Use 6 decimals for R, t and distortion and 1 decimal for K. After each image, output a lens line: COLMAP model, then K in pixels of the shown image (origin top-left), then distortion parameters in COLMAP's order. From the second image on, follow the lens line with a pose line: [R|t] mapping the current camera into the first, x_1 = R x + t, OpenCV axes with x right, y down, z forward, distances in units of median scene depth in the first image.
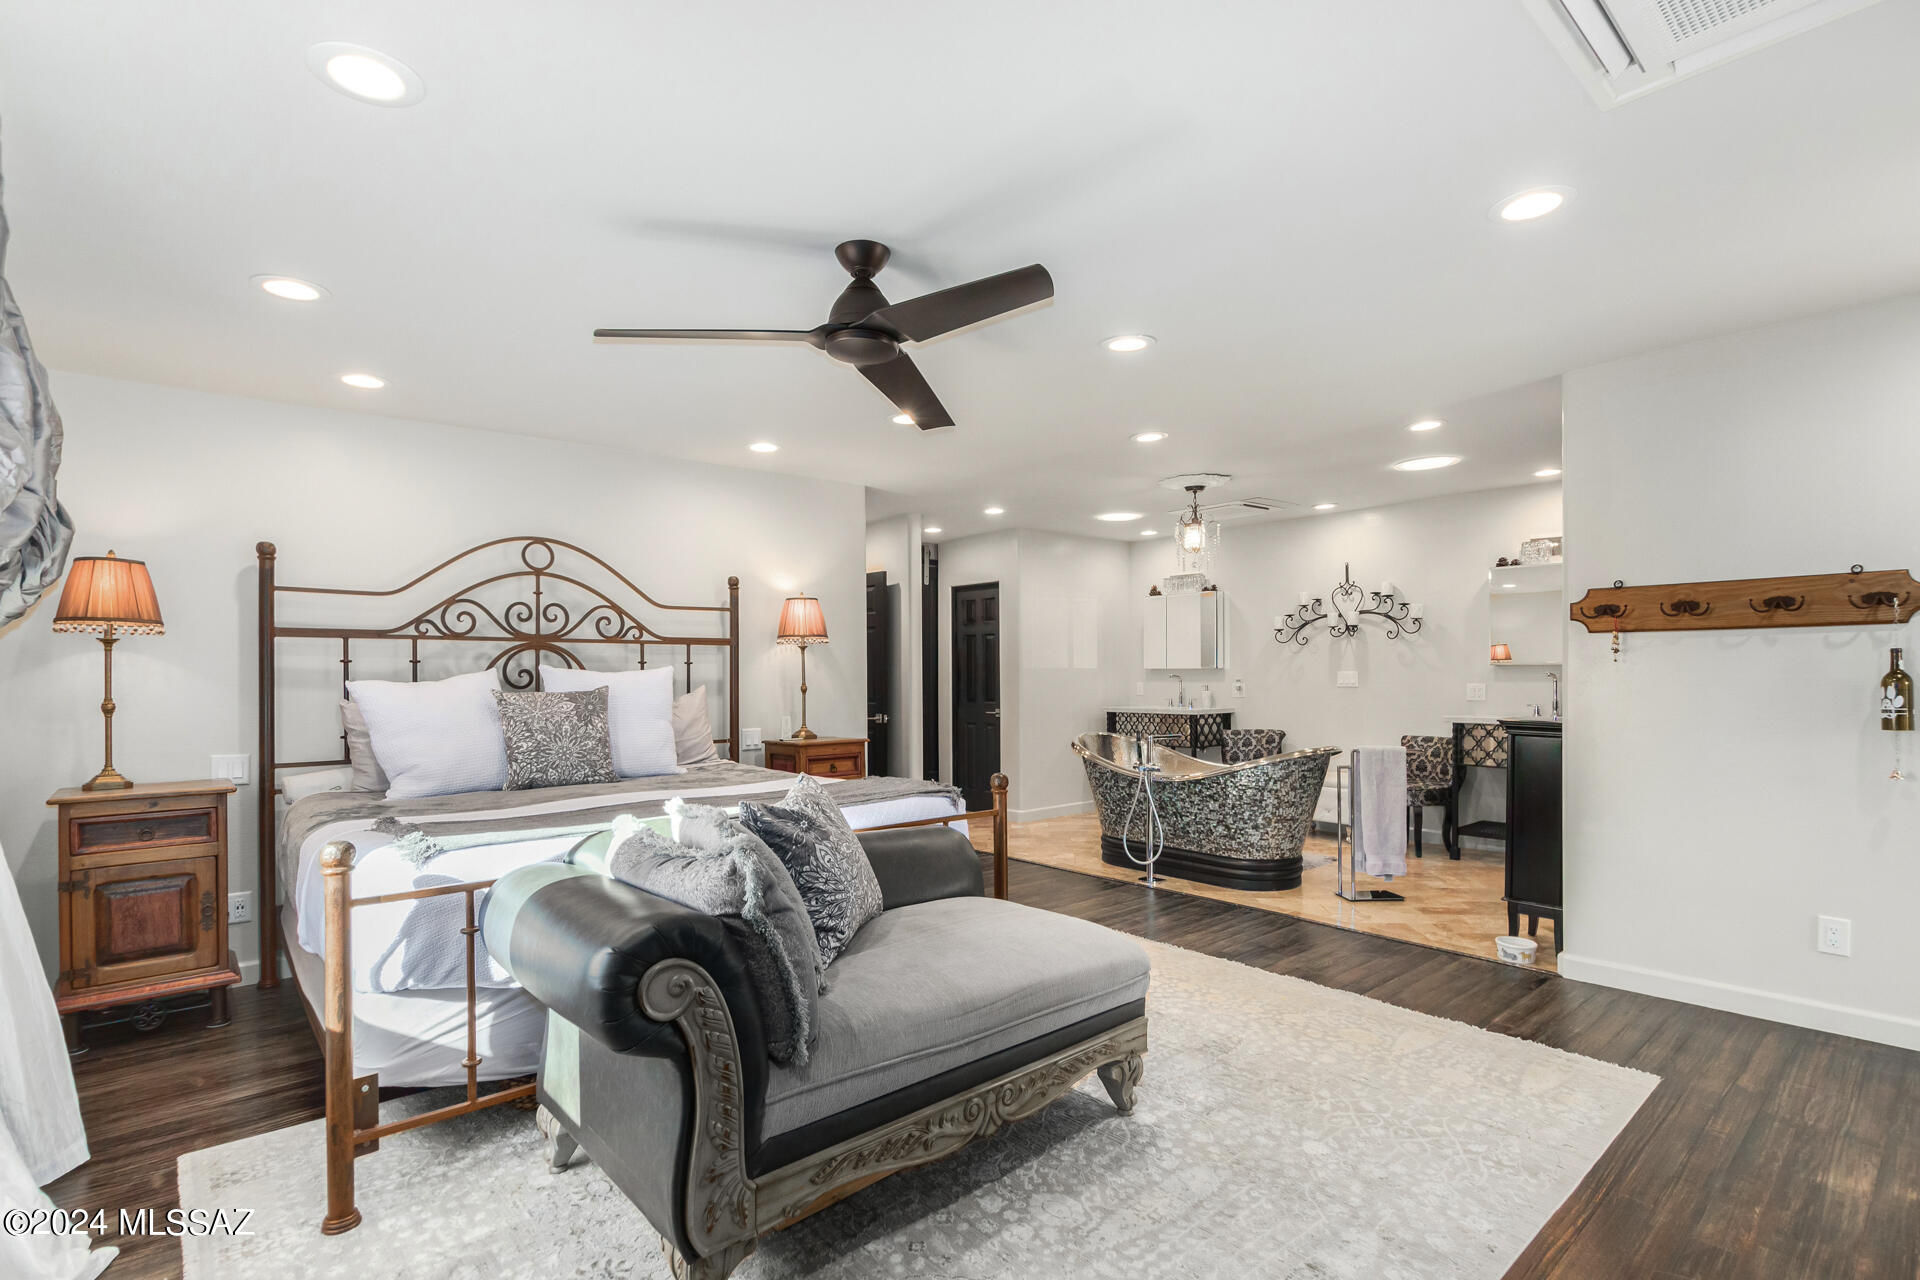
lens RADIAL K [[893.9, 0, 975.3], [0, 893.9, 678.2], [0, 0, 1]] dist [0.006796, -0.003986]
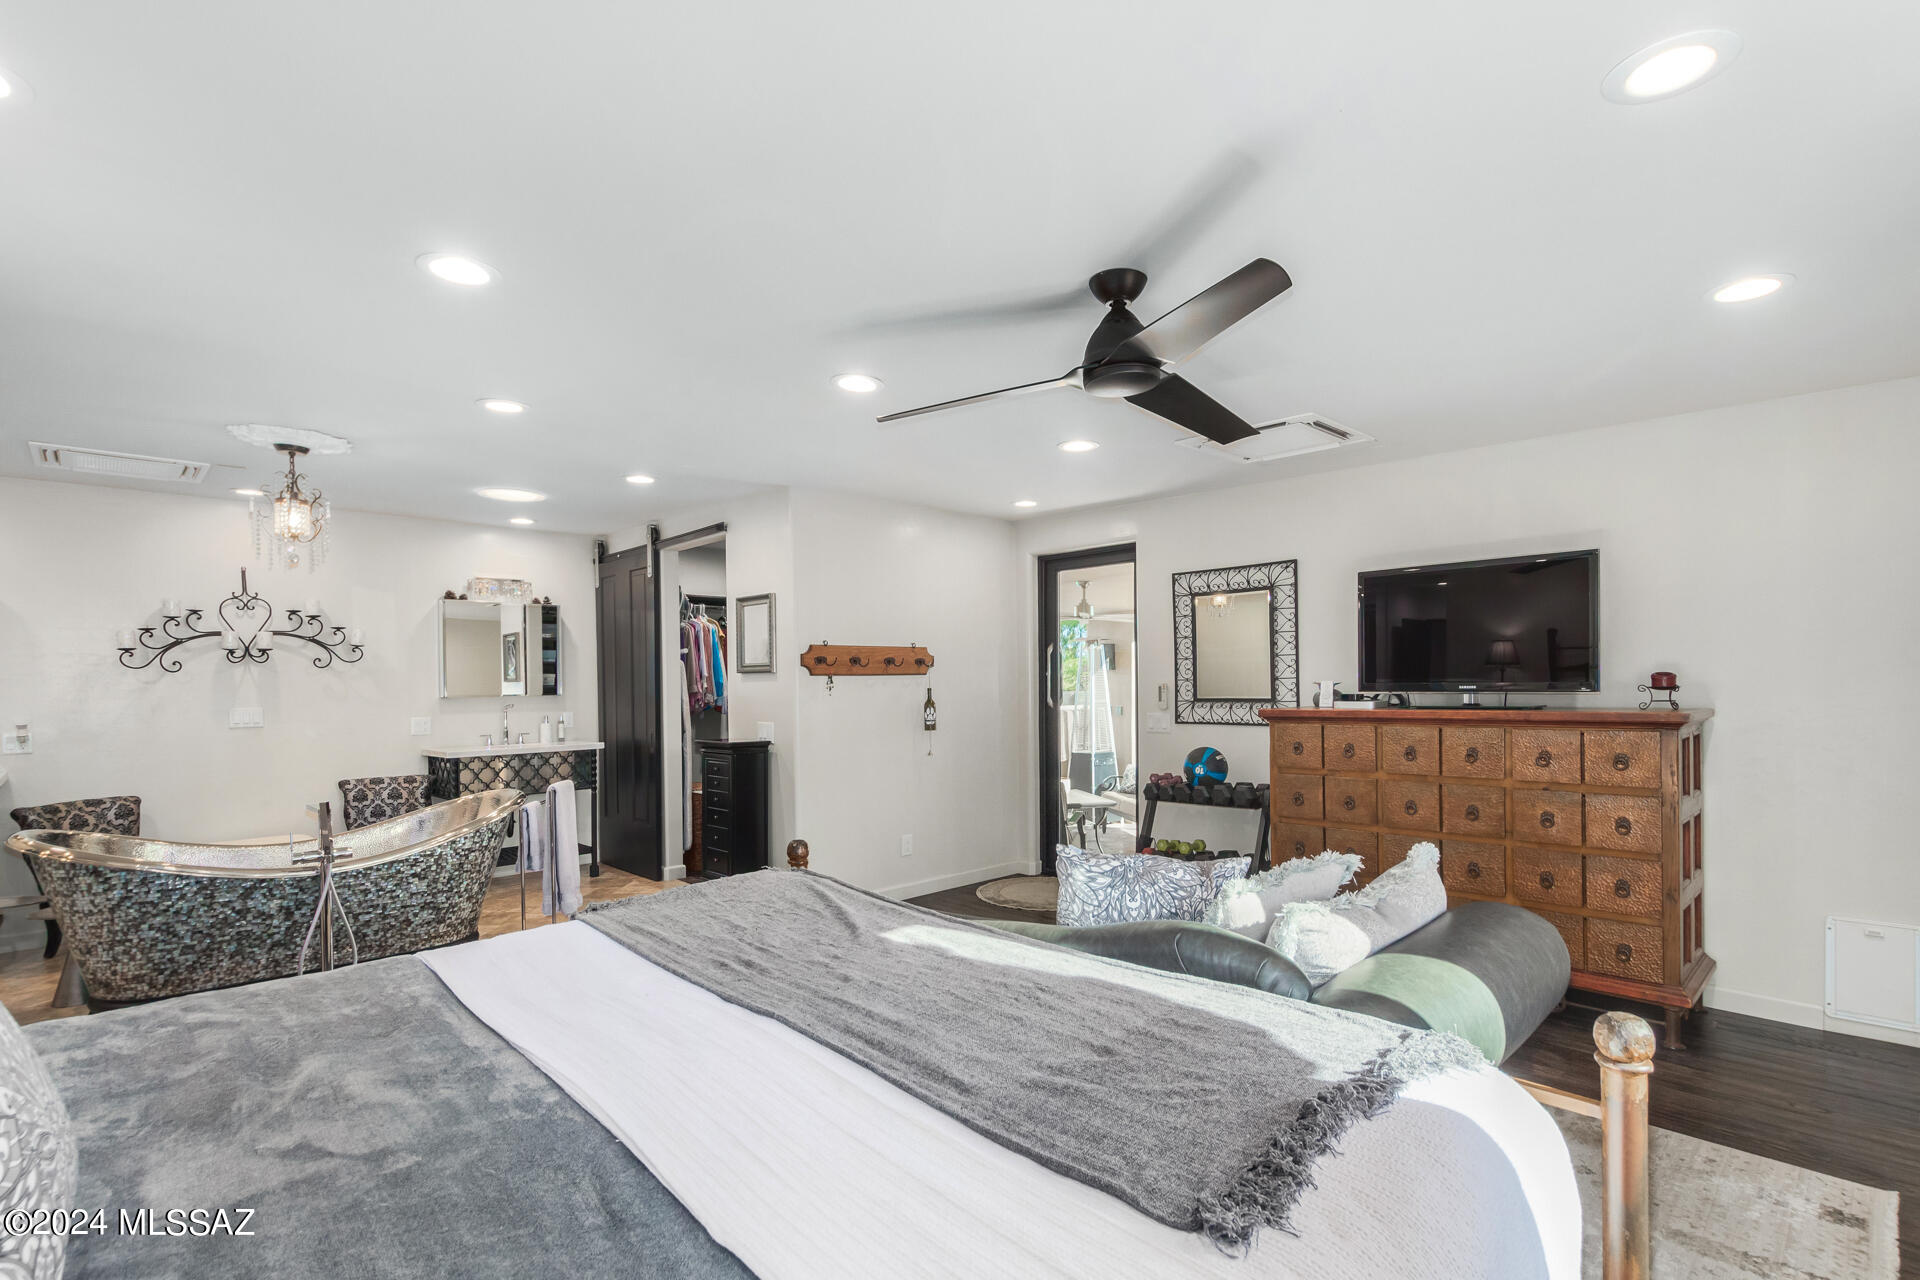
lens RADIAL K [[893.9, 0, 943.1], [0, 893.9, 690.2], [0, 0, 1]] dist [0.006796, -0.003986]
pose [[-0.041849, -0.004373, 0.999114, -0.460096], [0.018636, 0.999813, 0.005157, -0.018621], [-0.998950, 0.018835, -0.041759, 0.515420]]
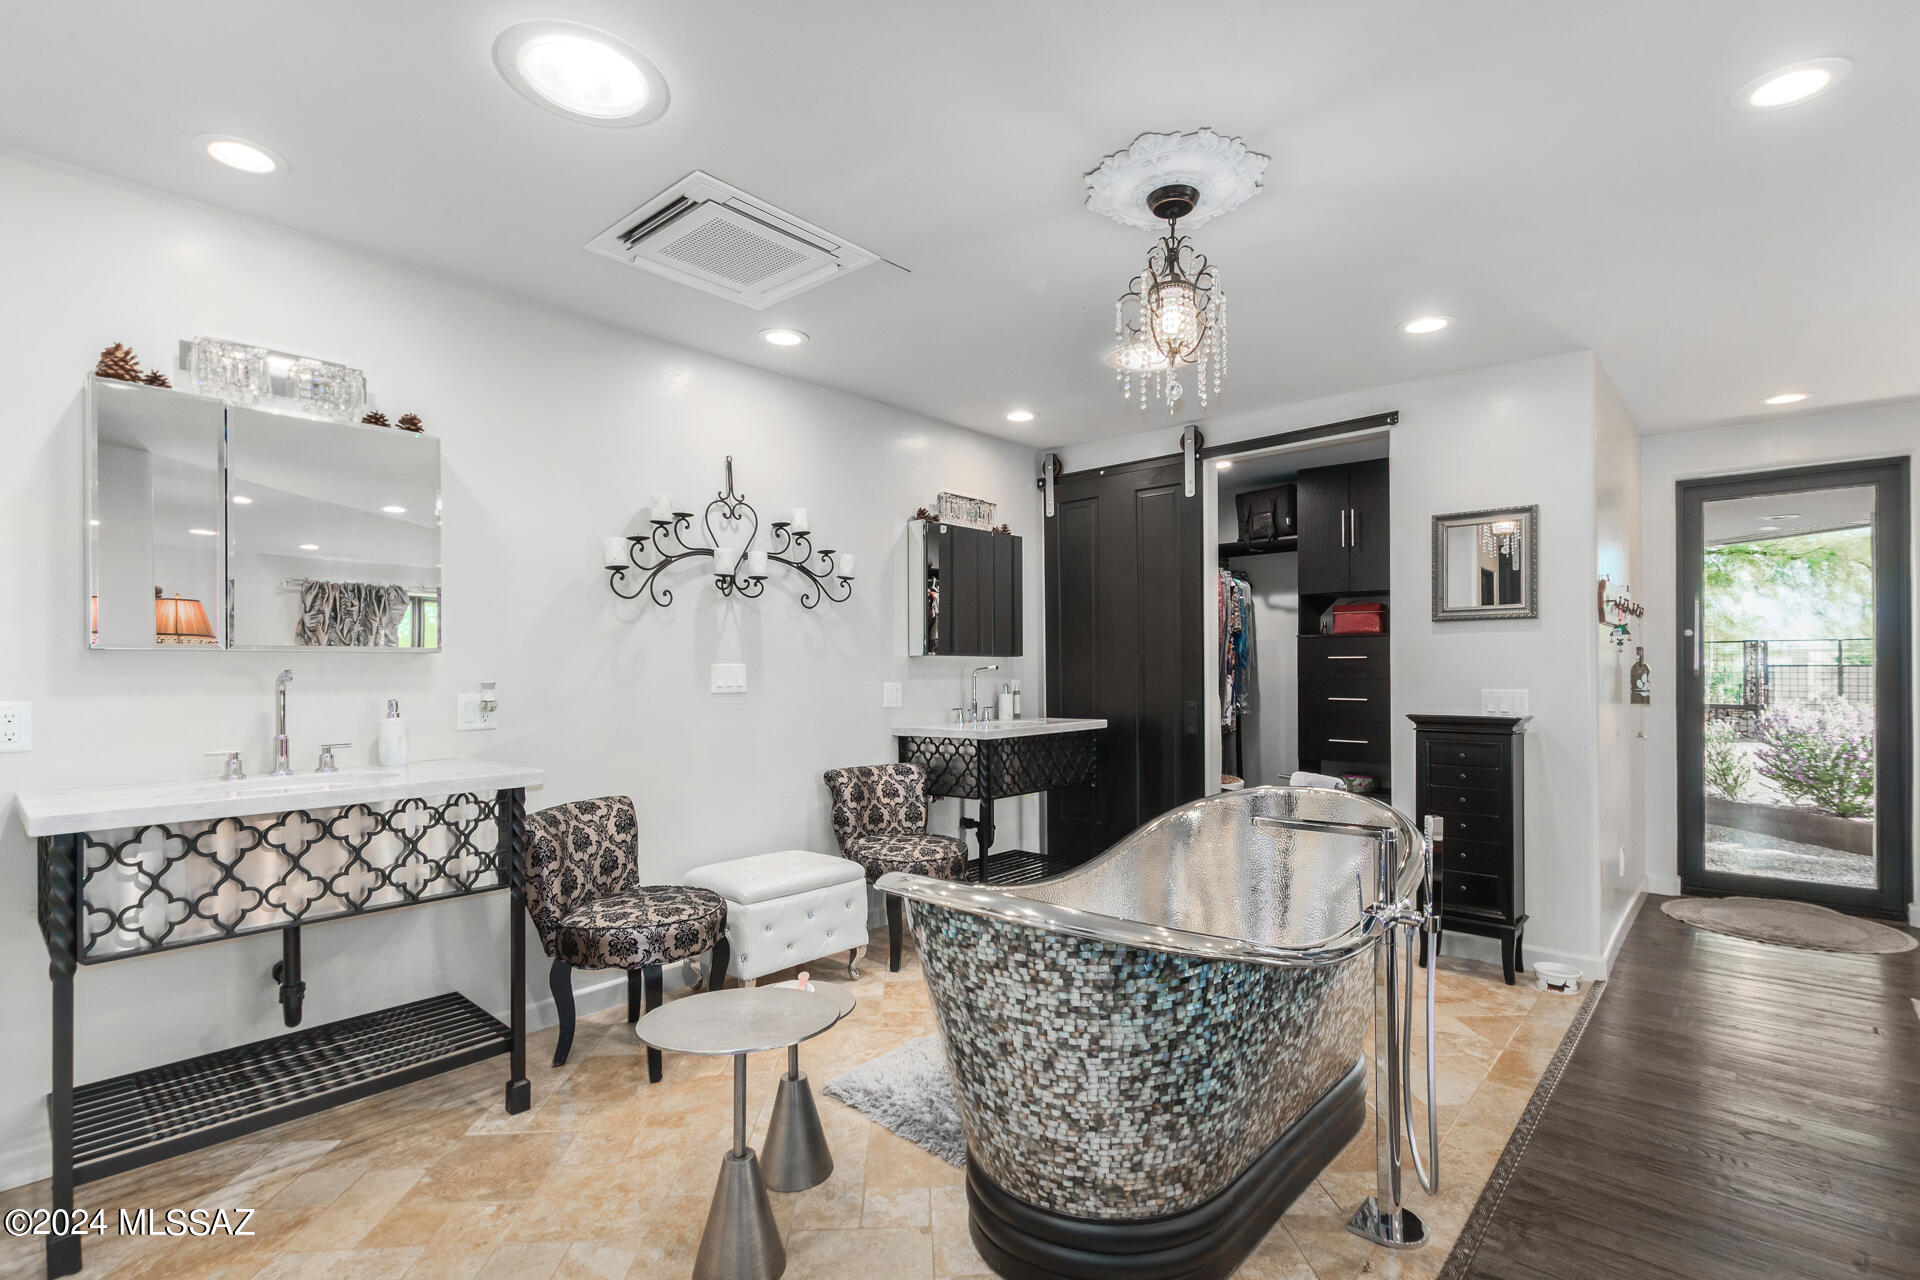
lens RADIAL K [[893.9, 0, 942.0], [0, 893.9, 664.1], [0, 0, 1]] dist [0.006796, -0.003986]
pose [[-0.113516, 0.007797, 0.993506, -0.140879], [0.008870, 0.999937, -0.006834, -0.003002], [-0.993497, 0.008037, -0.113578, 1.122020]]
